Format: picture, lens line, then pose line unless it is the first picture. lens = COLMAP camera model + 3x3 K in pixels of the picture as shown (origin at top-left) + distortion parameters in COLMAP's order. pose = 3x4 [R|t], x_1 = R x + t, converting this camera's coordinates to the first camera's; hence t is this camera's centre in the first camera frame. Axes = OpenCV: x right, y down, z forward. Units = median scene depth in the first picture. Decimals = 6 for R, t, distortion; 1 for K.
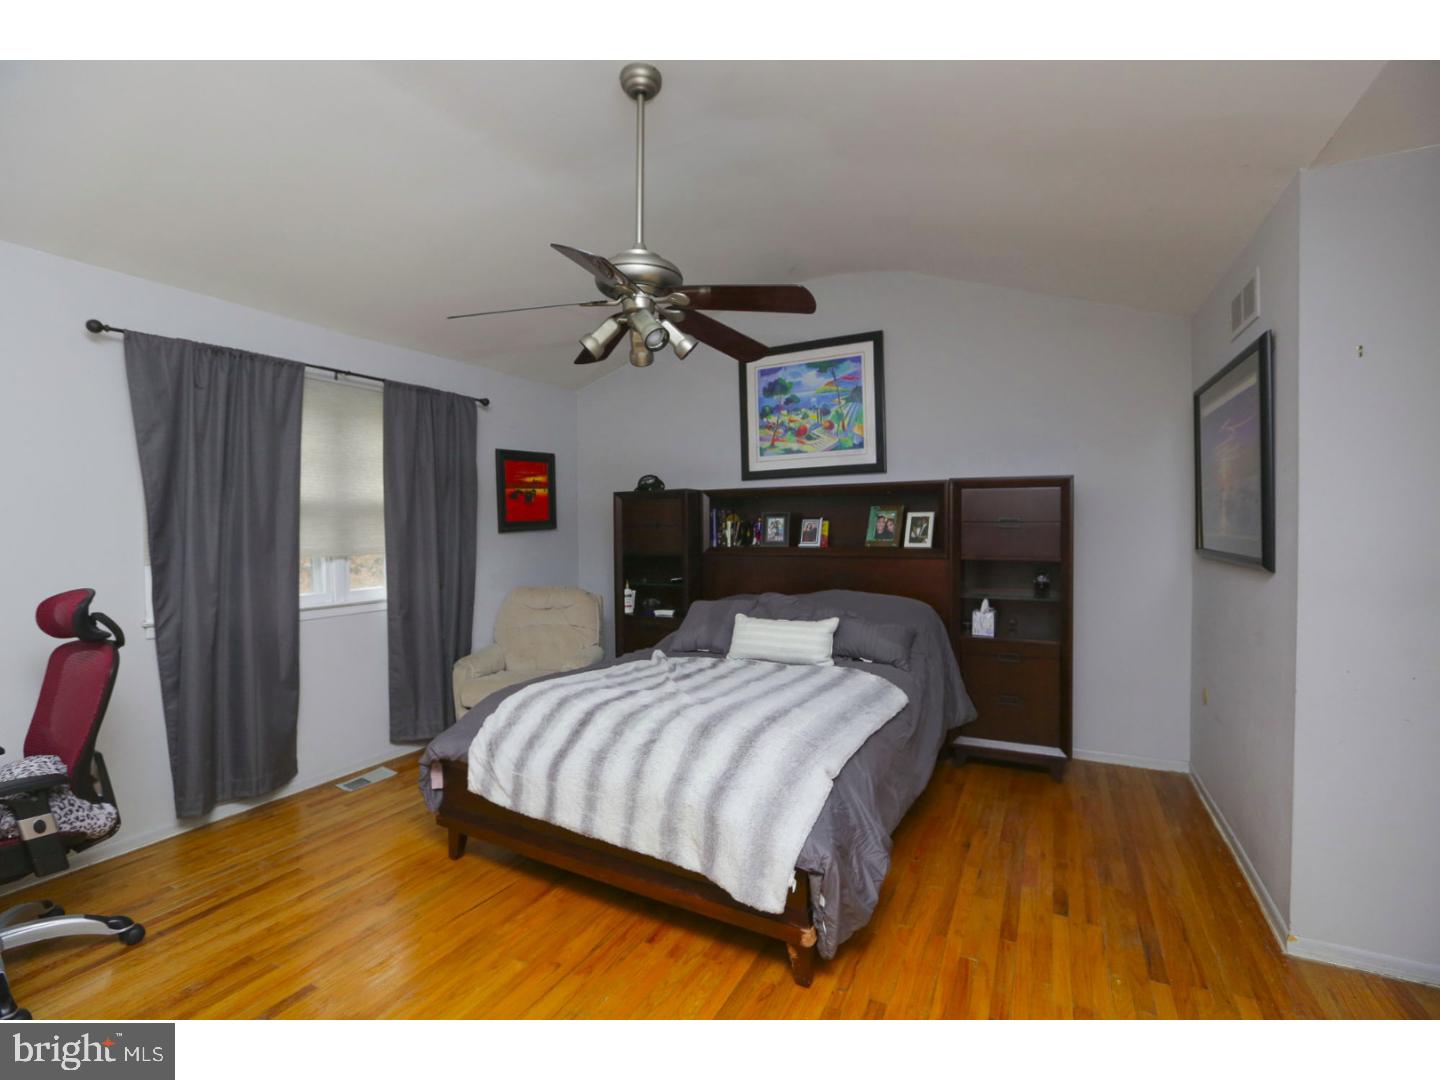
lens RADIAL K [[653.0, 0, 711.5], [0, 653.0, 531.5], [0, 0, 1]] dist [-0.029357, 0.002737]
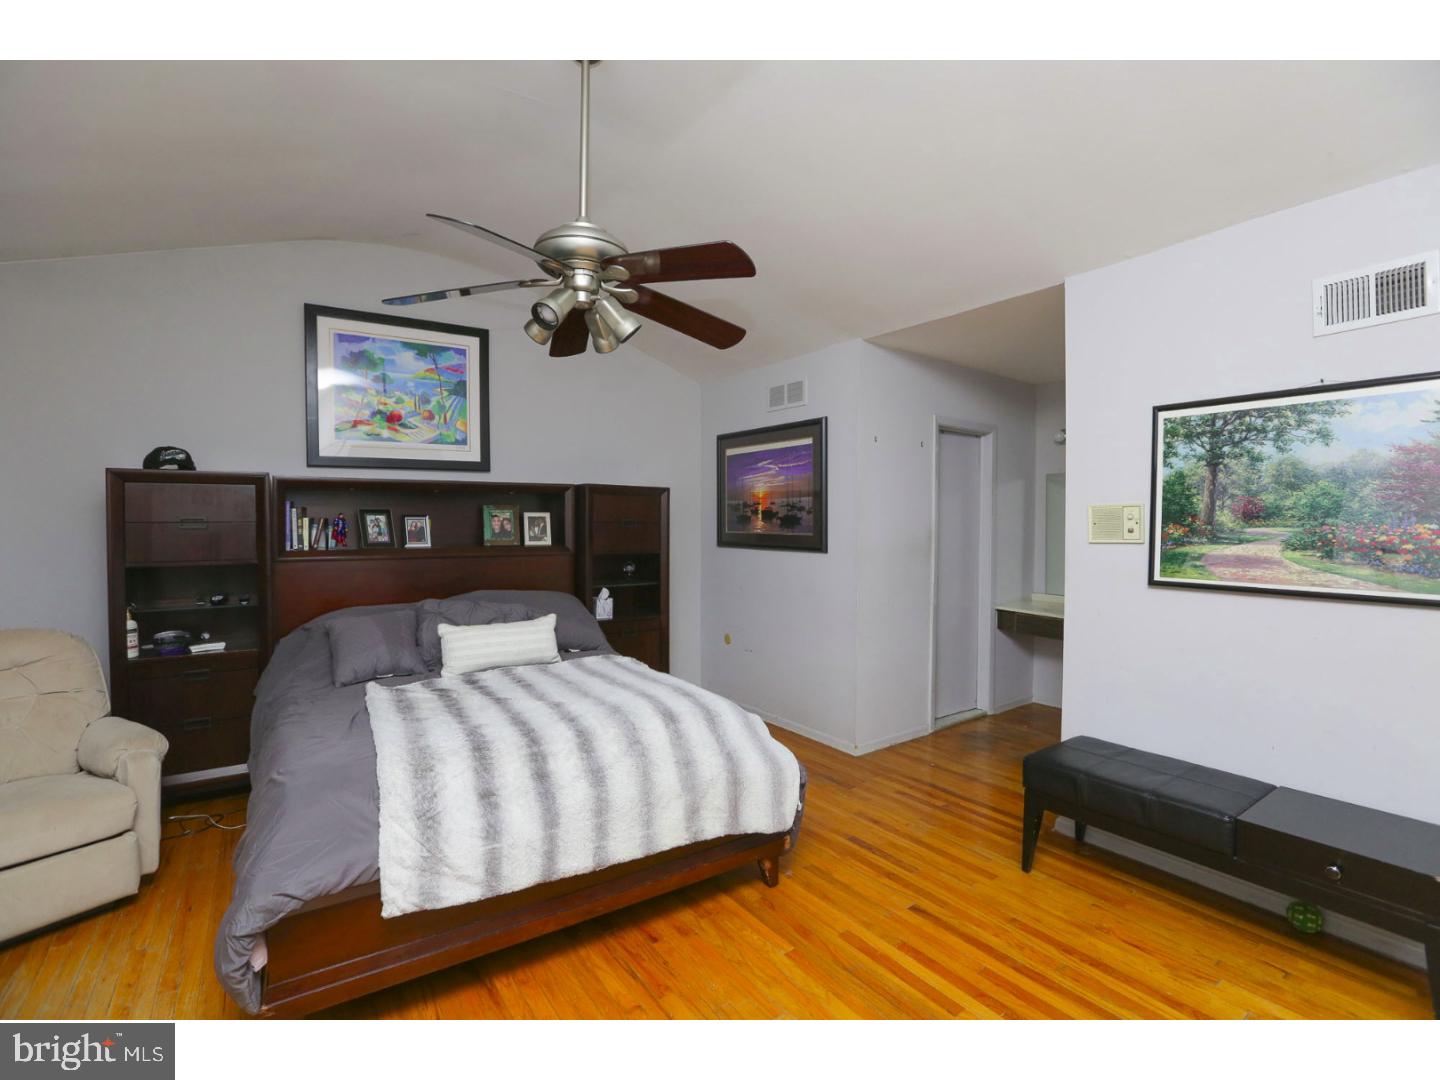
lens RADIAL K [[653.0, 0, 707.8], [0, 653.0, 535.2], [0, 0, 1]] dist [-0.029357, 0.002737]
pose [[0.468884, -0.006552, 0.883235, -0.455676], [0.003937, 0.999978, 0.005328, 0.003087], [-0.883251, 0.000979, 0.468899, 0.226549]]
